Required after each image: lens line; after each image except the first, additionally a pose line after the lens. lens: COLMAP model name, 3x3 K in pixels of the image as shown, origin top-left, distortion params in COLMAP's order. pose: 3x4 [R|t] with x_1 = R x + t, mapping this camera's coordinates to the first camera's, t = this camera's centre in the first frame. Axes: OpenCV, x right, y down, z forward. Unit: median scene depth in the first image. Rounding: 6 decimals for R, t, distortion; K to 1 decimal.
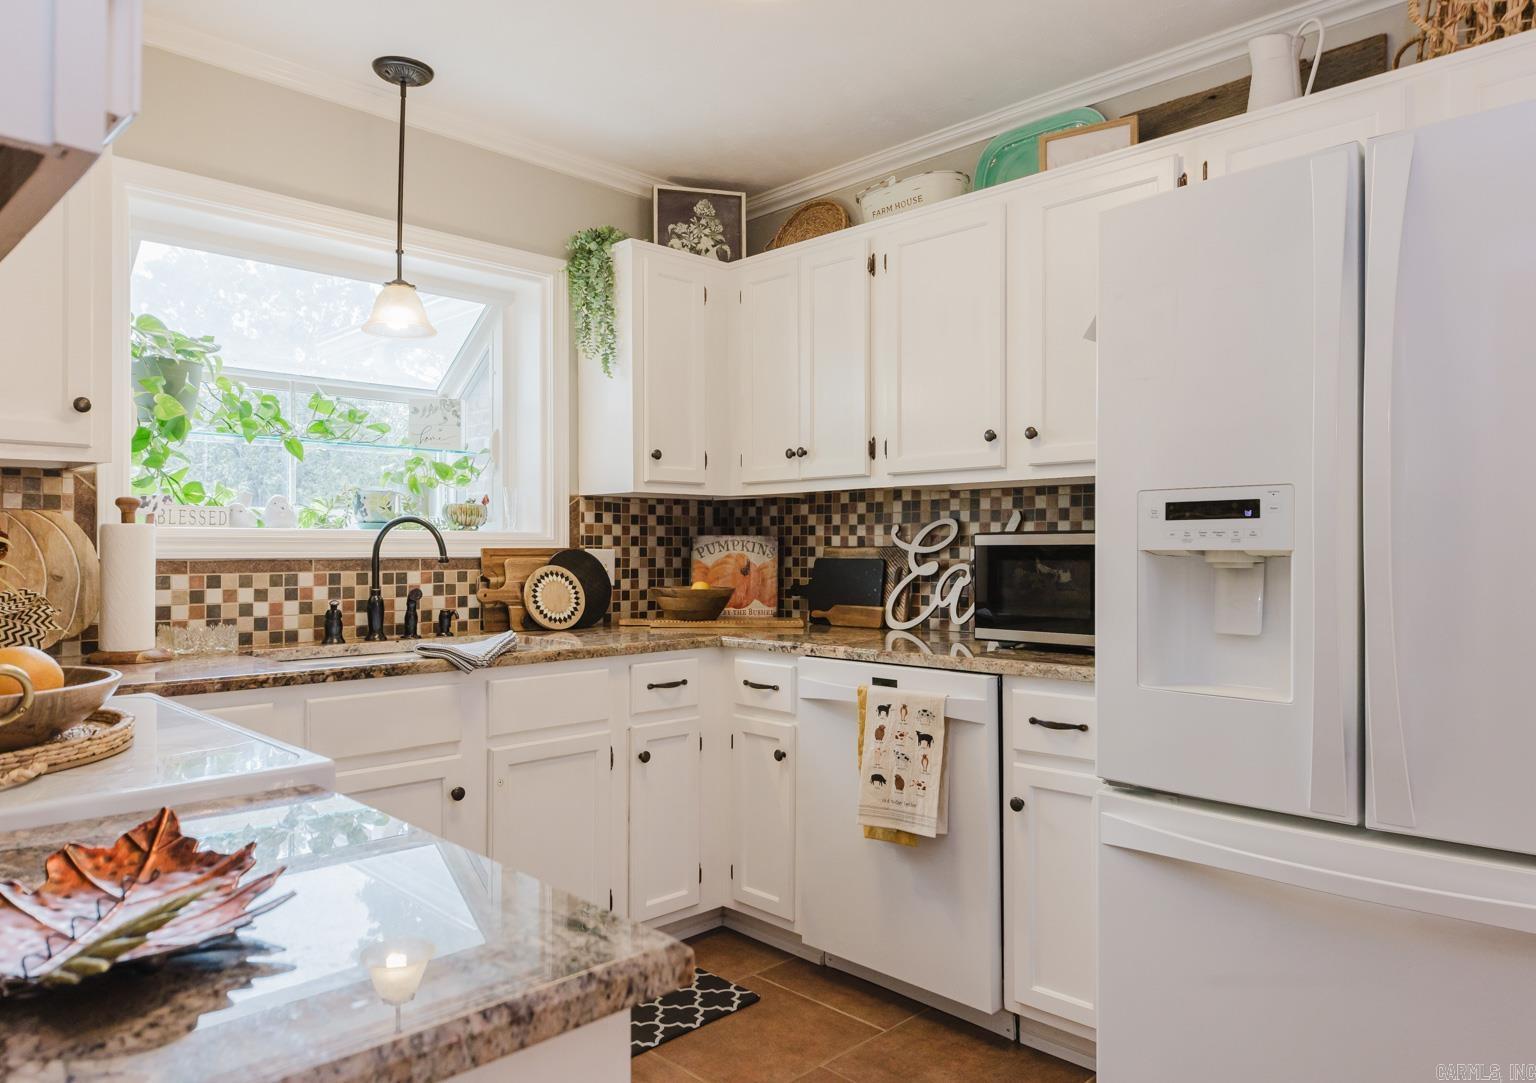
lens RADIAL K [[1023.1, 0, 767.6], [0, 1023.1, 550.9], [0, 0, 1]] dist [0.001130, 0.000820]
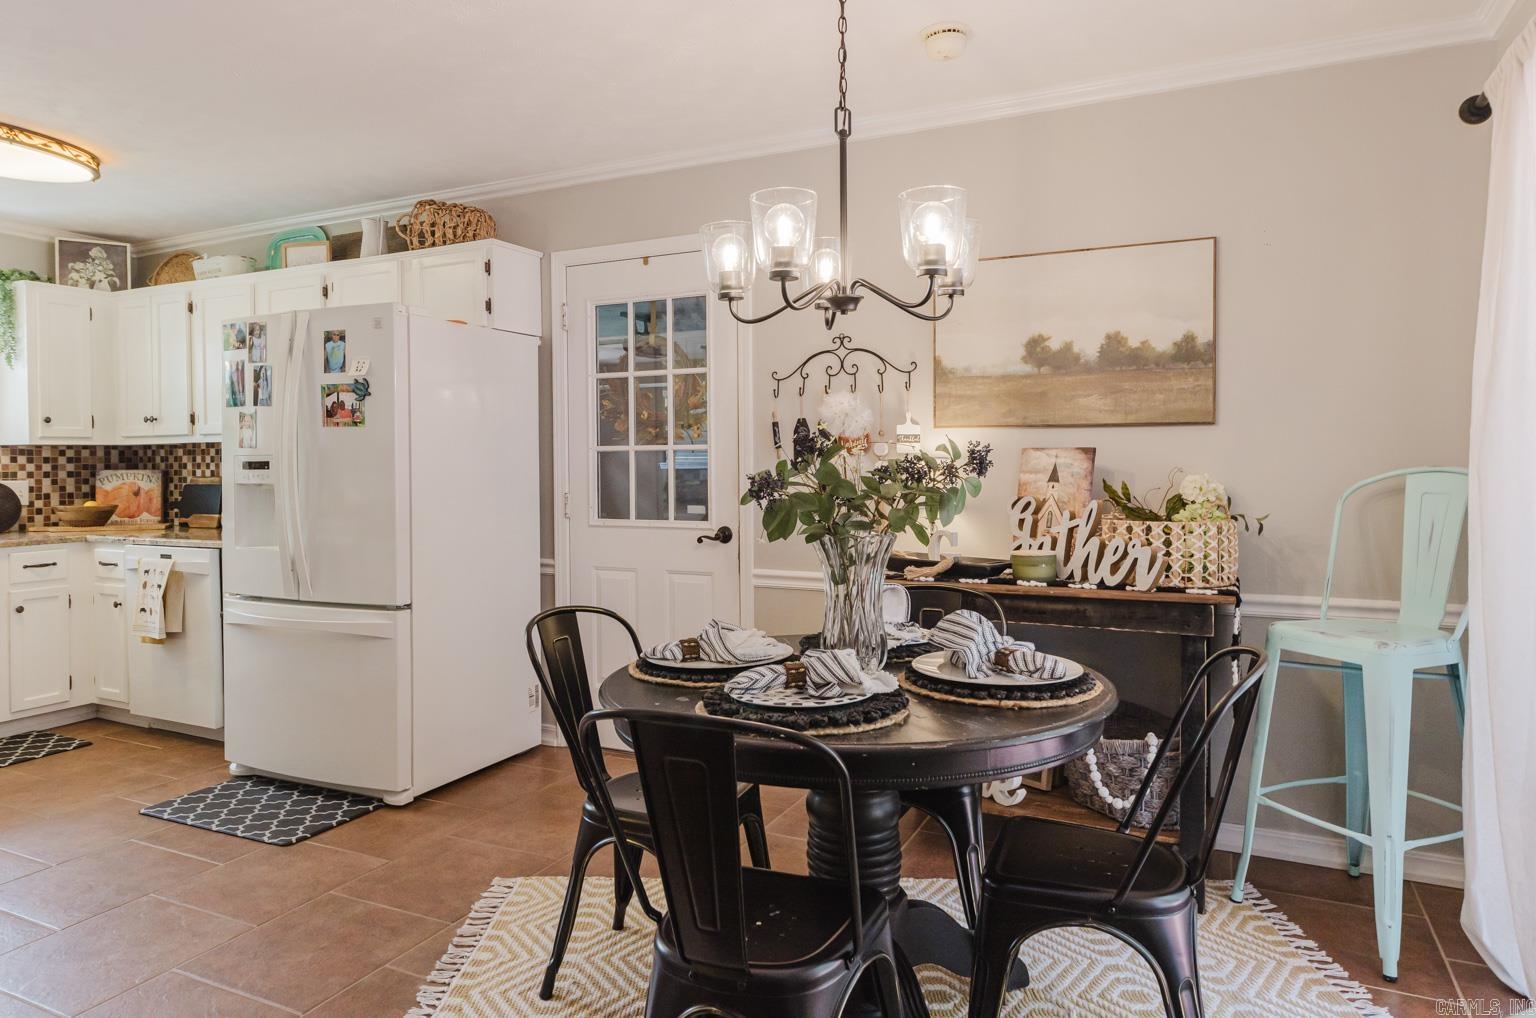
lens RADIAL K [[977.3, 0, 765.3], [0, 977.3, 472.6], [0, 0, 1]] dist [0.002822, -0.003509]
pose [[0.946901, -0.012334, 0.321289, 0.403281], [0.008869, 0.999886, 0.012246, -0.020692], [-0.321403, -0.008746, 0.946902, -0.682437]]
